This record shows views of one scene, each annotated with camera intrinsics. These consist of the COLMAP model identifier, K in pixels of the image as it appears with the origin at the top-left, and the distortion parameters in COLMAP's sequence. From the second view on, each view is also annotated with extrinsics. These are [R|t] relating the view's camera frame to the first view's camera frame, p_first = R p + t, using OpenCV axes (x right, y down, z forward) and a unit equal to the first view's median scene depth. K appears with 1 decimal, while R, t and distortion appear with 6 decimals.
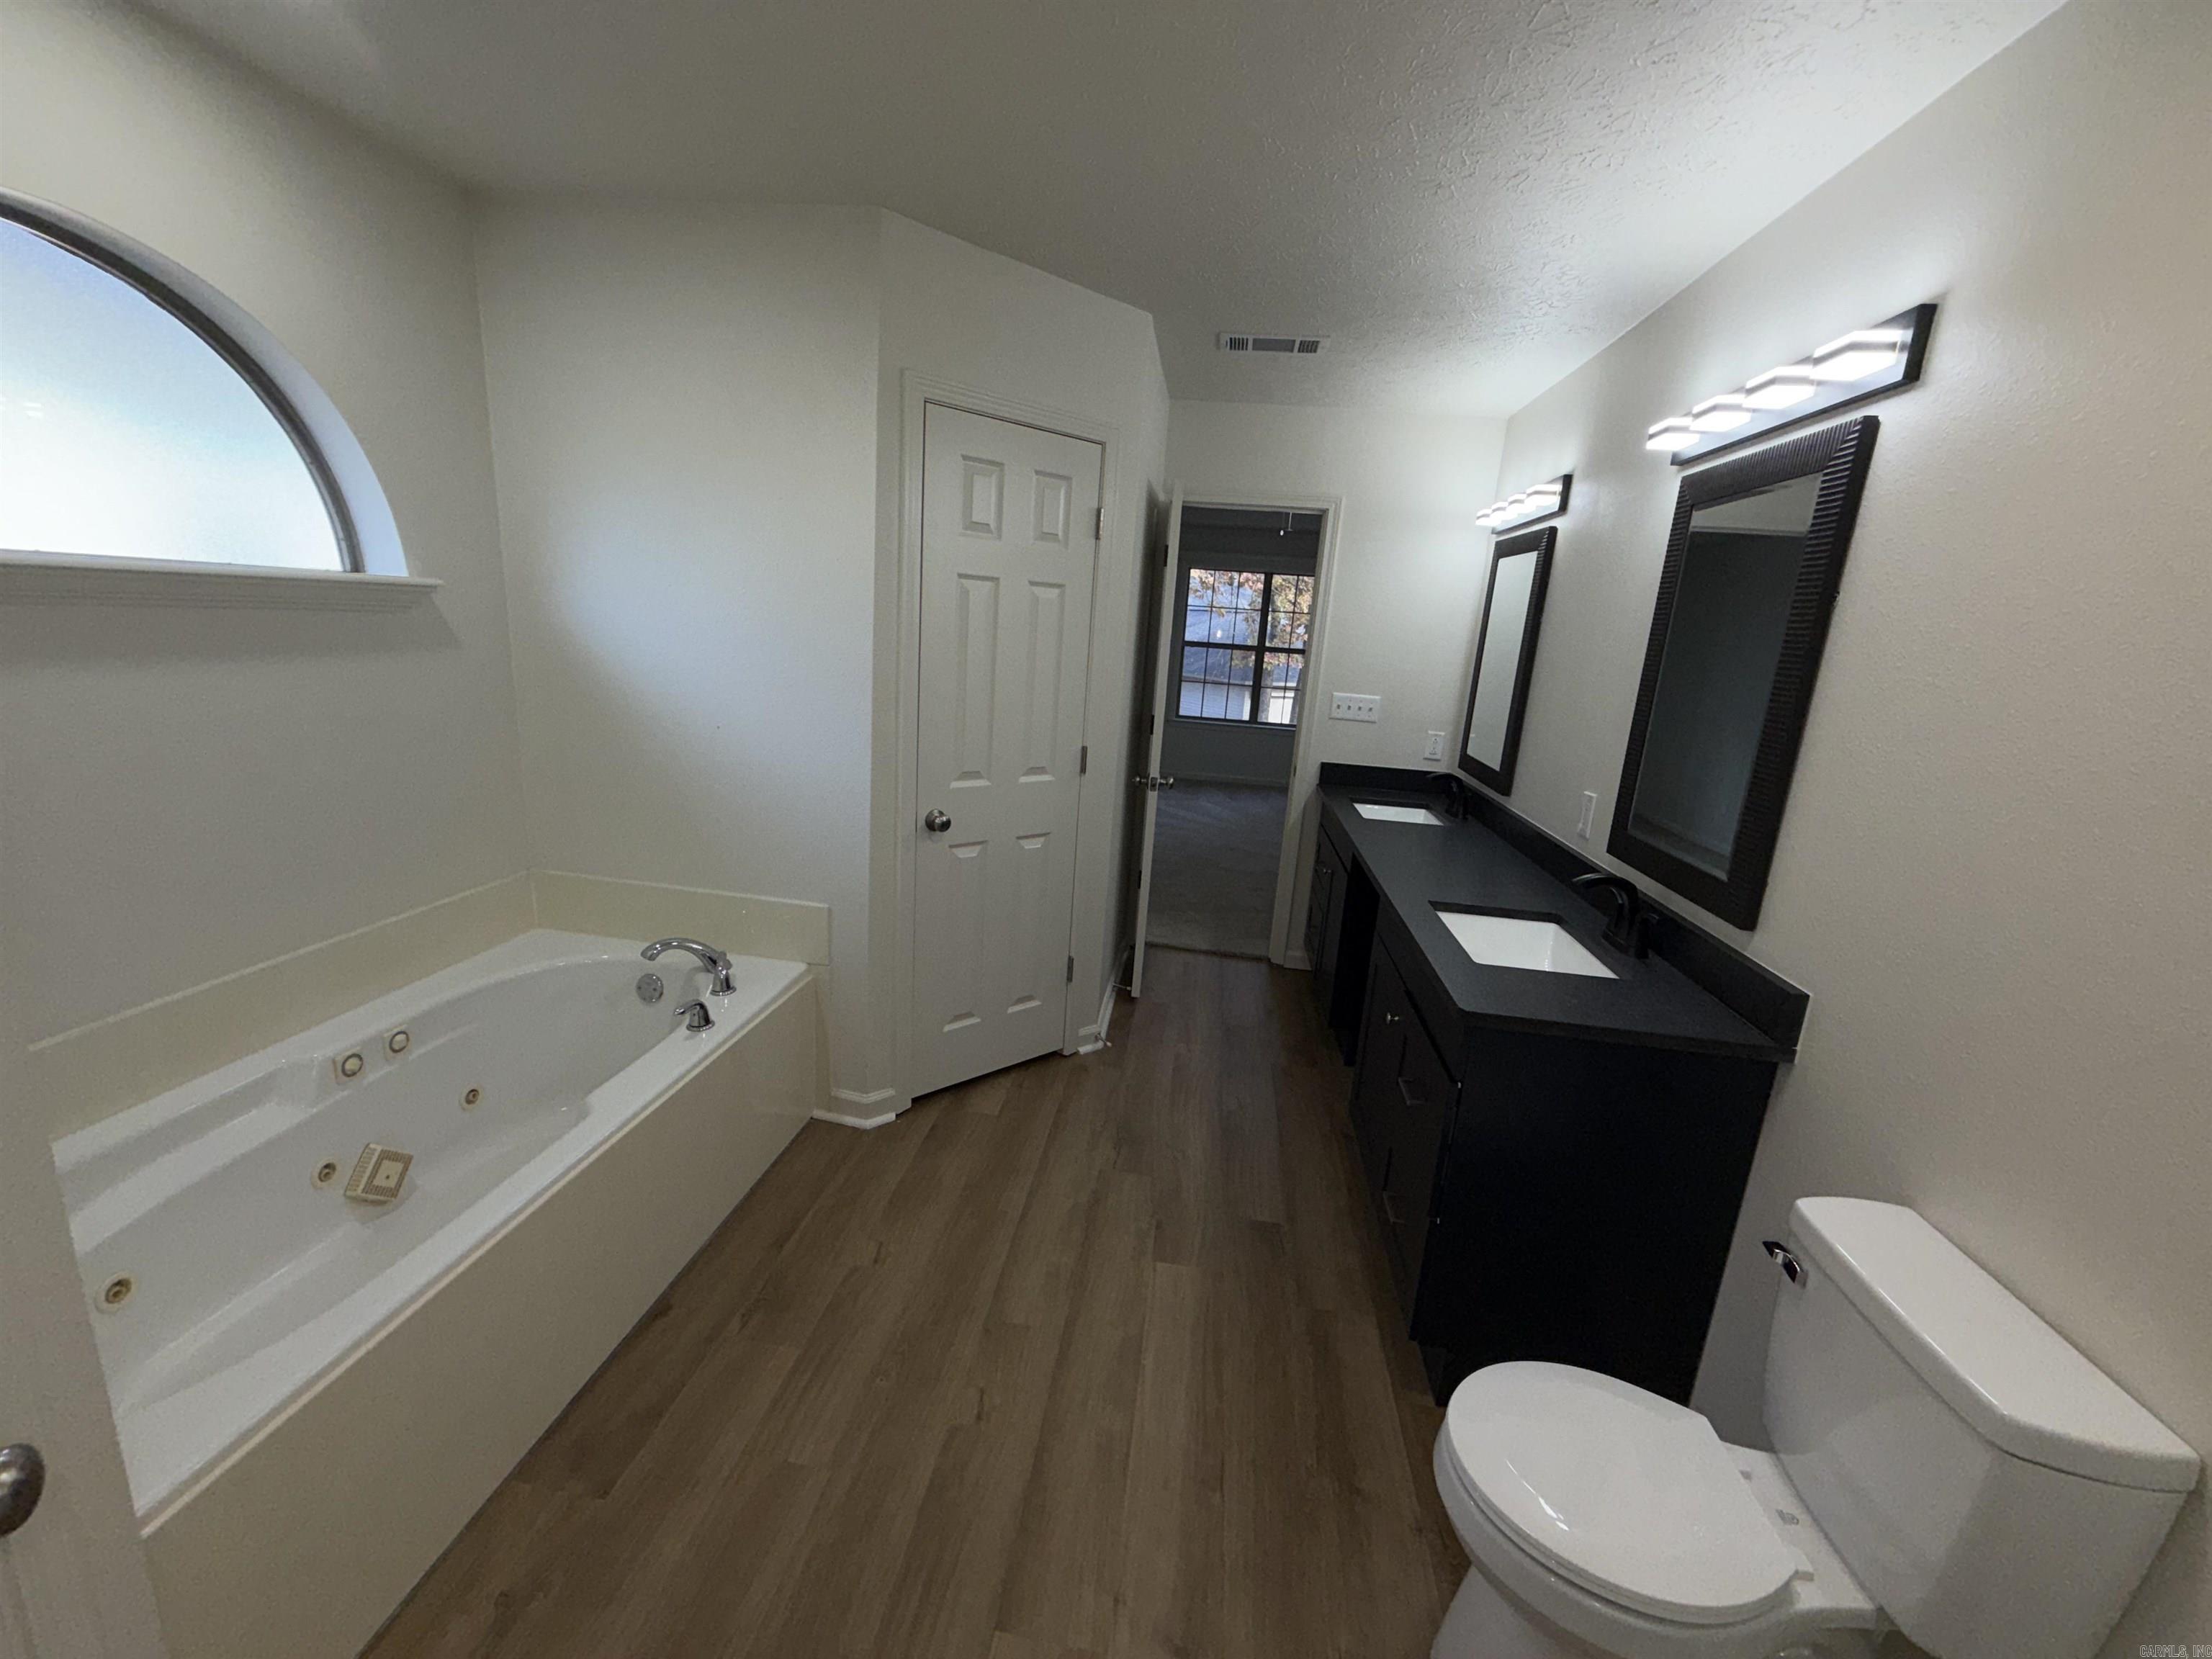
lens RADIAL K [[880.5, 0, 1094.0], [0, 880.5, 832.2], [0, 0, 1]] dist [-0.001187, 0.000846]
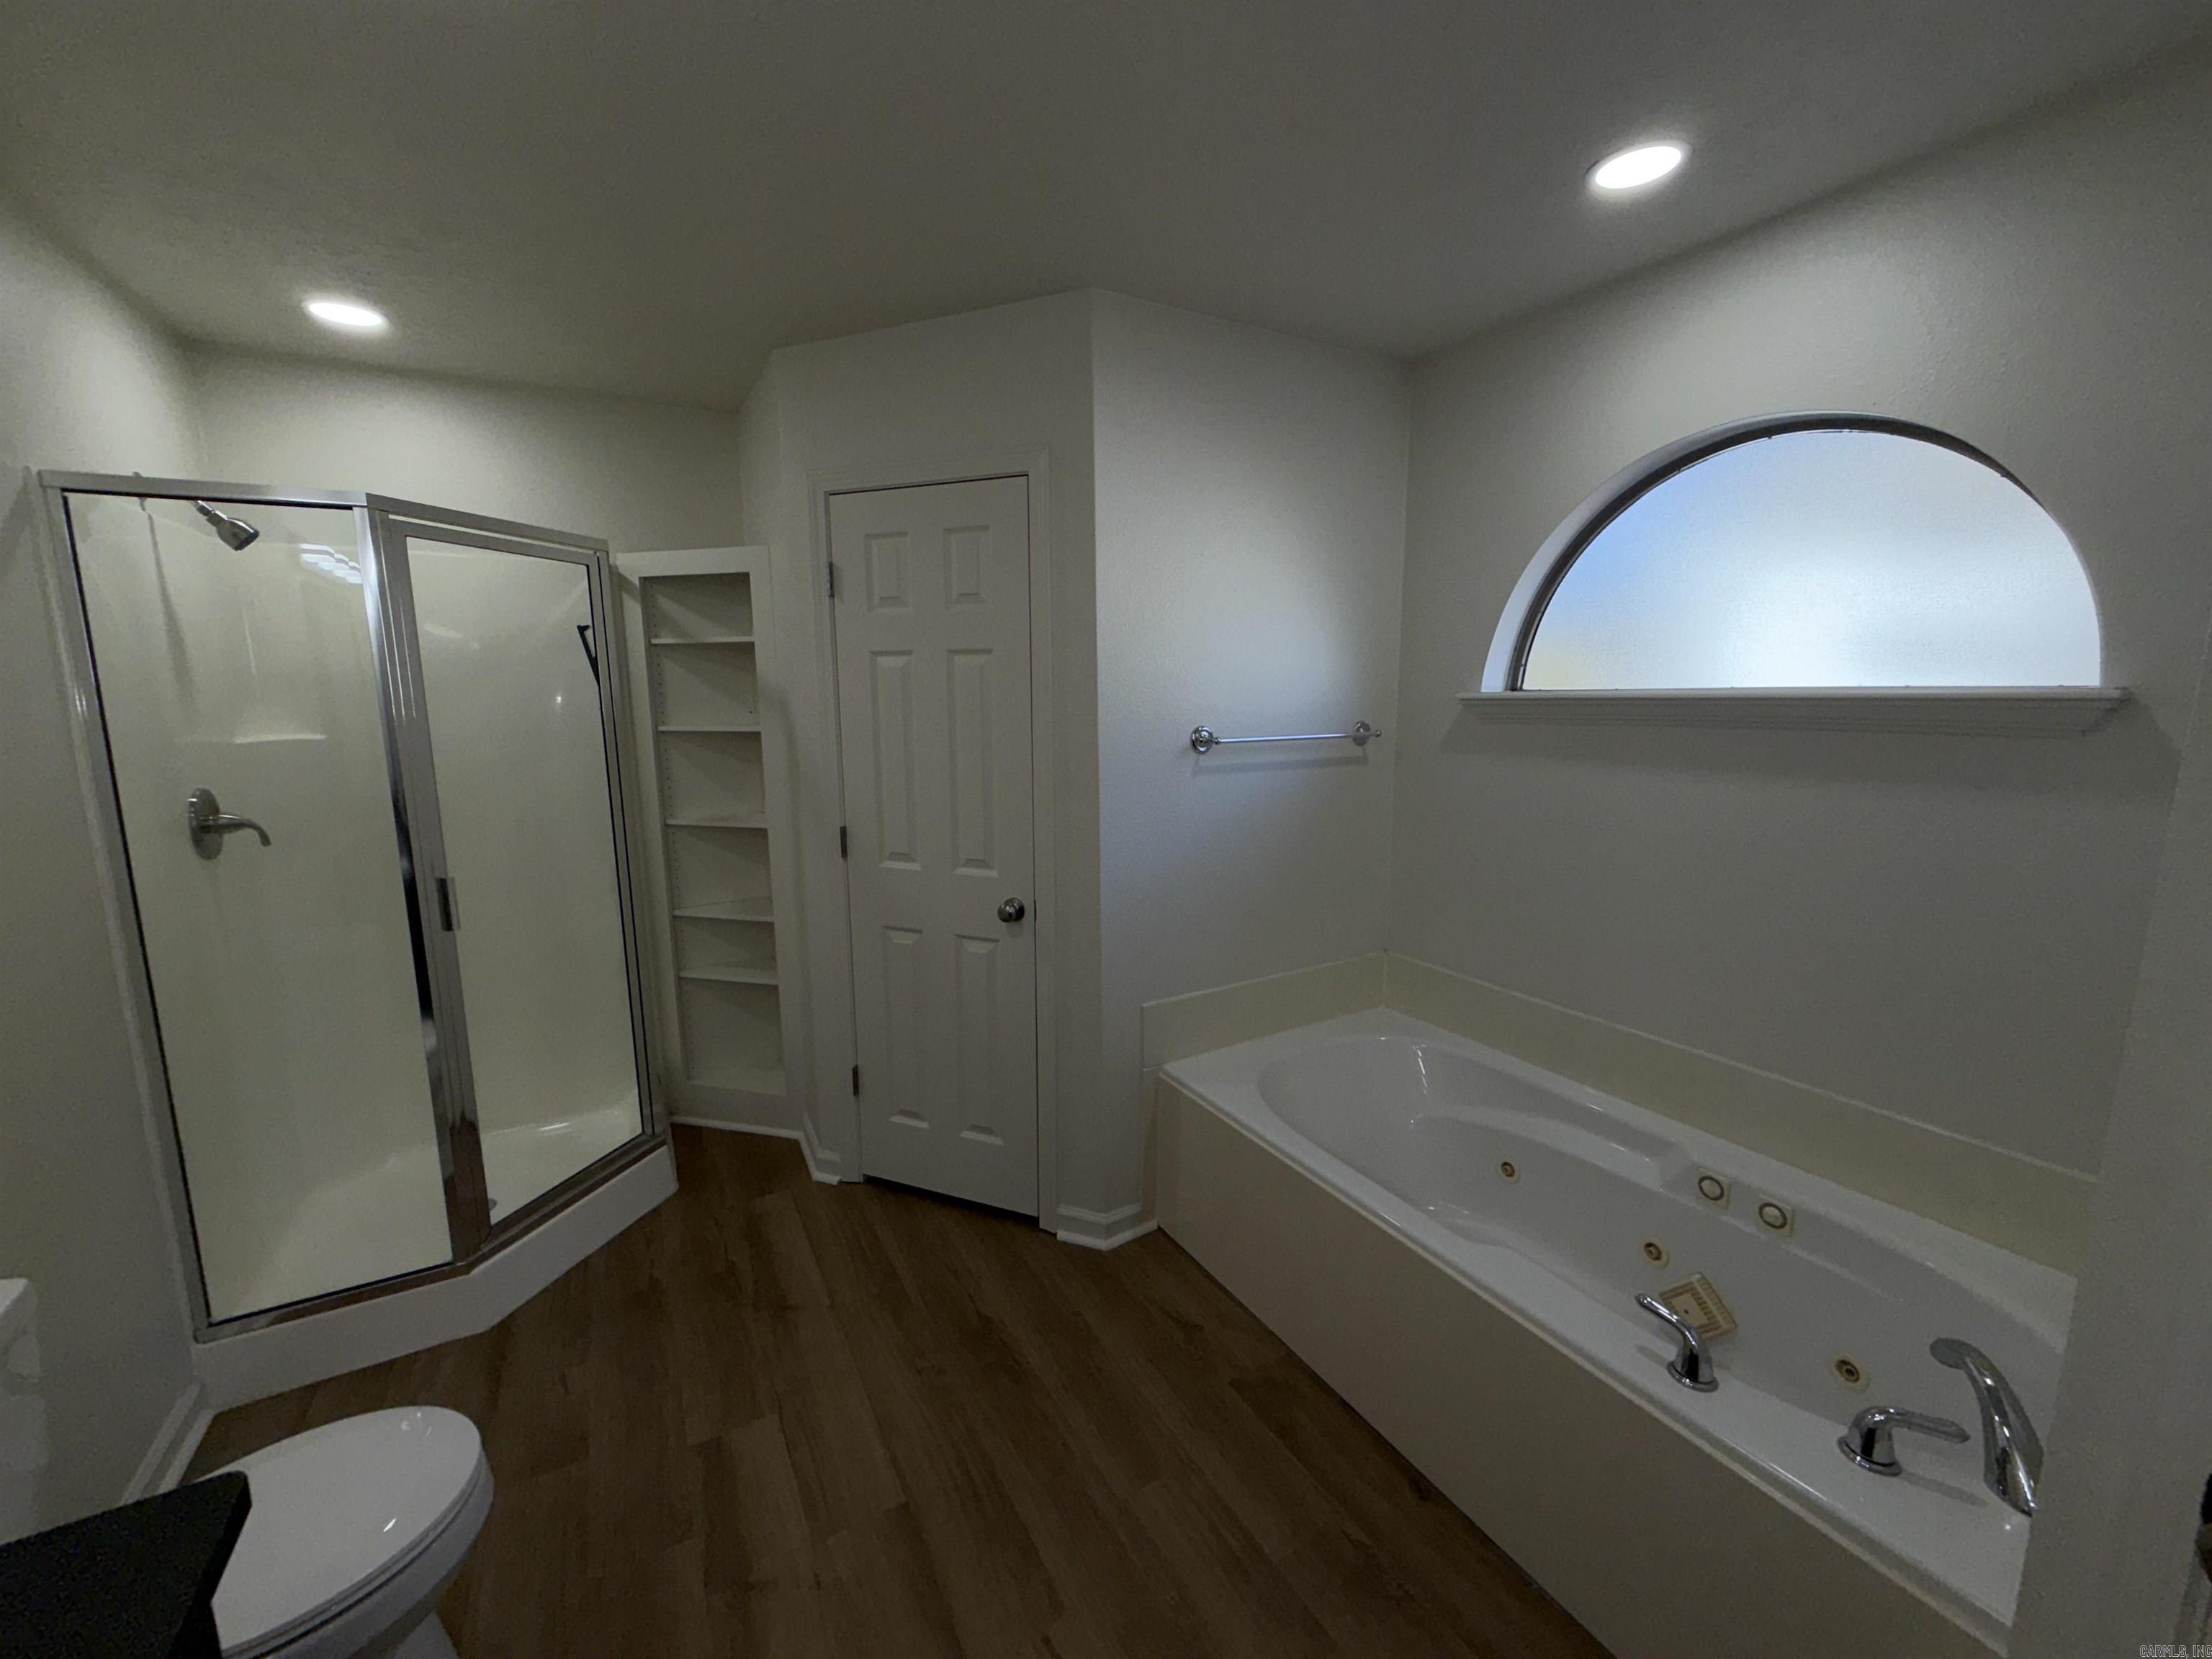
lens RADIAL K [[880.5, 0, 1100.9], [0, 880.5, 834.3], [0, 0, 1]] dist [-0.001187, 0.000846]
pose [[-0.793210, 0.037754, -0.607776, 0.246937], [-0.186345, 0.935147, 0.301289, -0.249085], [0.579735, 0.352242, -0.734733, 1.111476]]
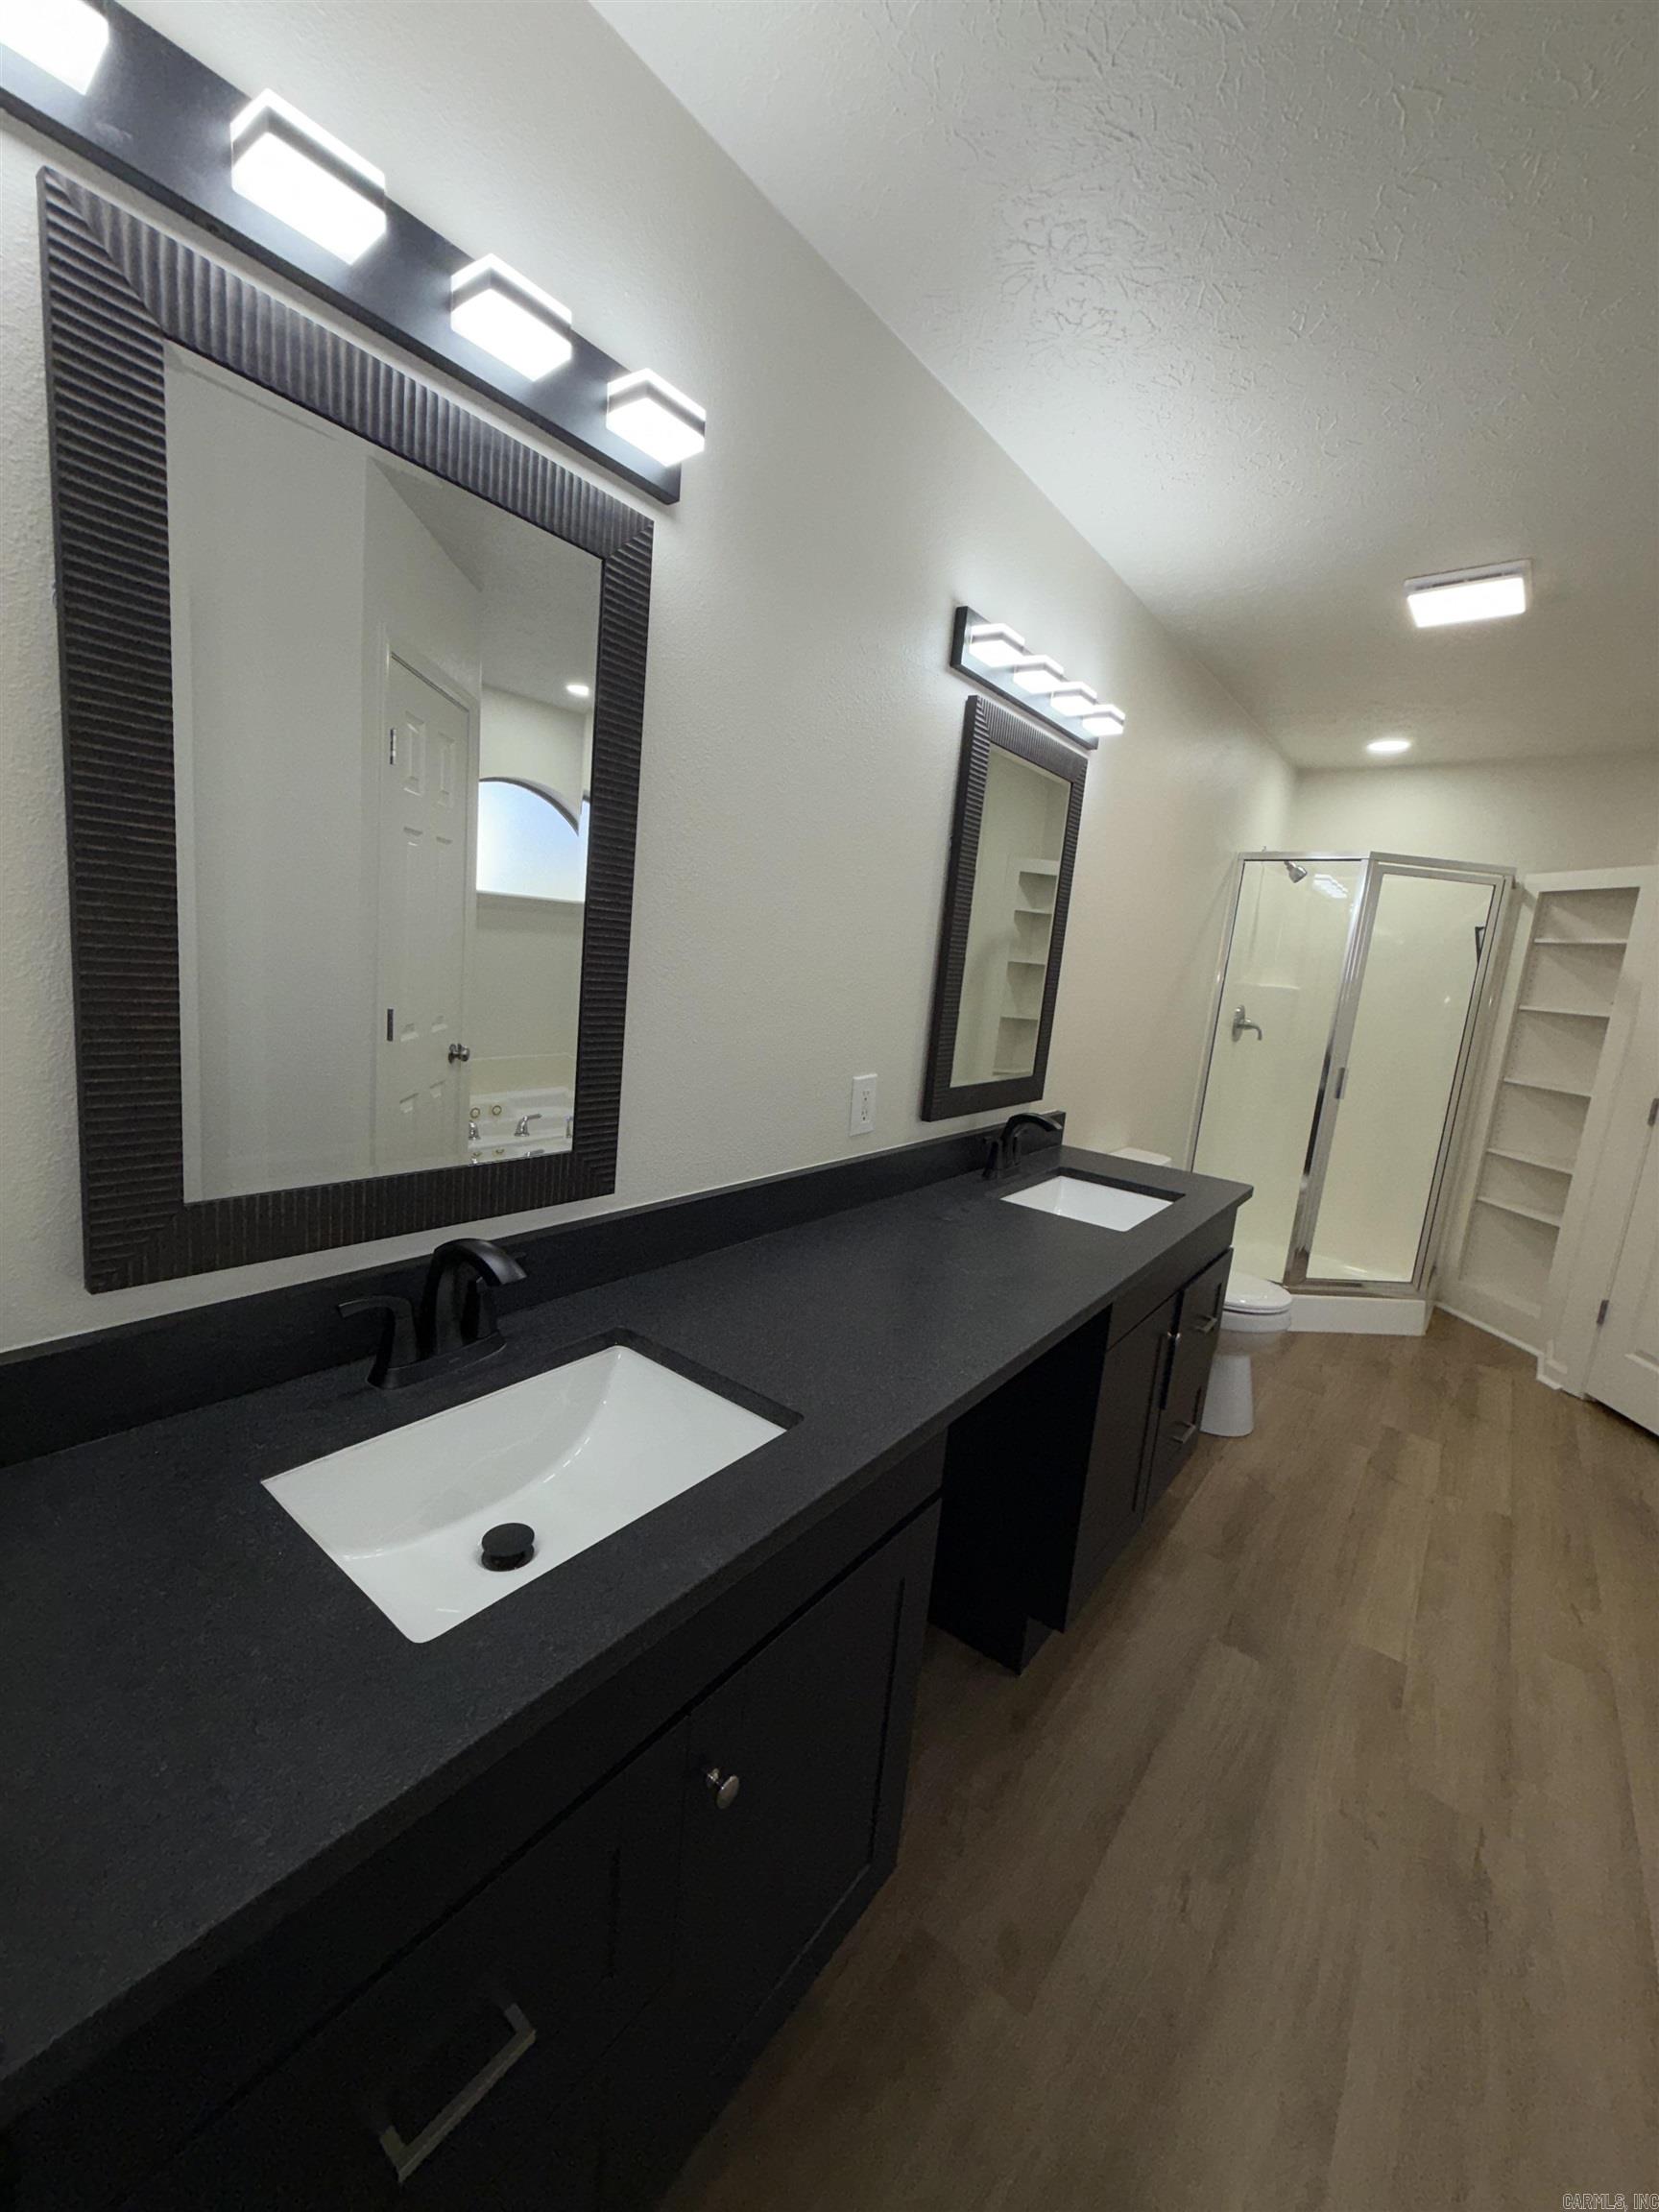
lens RADIAL K [[880.5, 0, 826.2], [0, 880.5, 1096.7], [0, 0, 1]] dist [-0.001187, 0.000846]
pose [[-0.856204, -0.222749, 0.466153, 0.284073], [-0.023917, 0.918403, 0.394923, -0.365437], [-0.516085, 0.326986, -0.791667, 1.844310]]
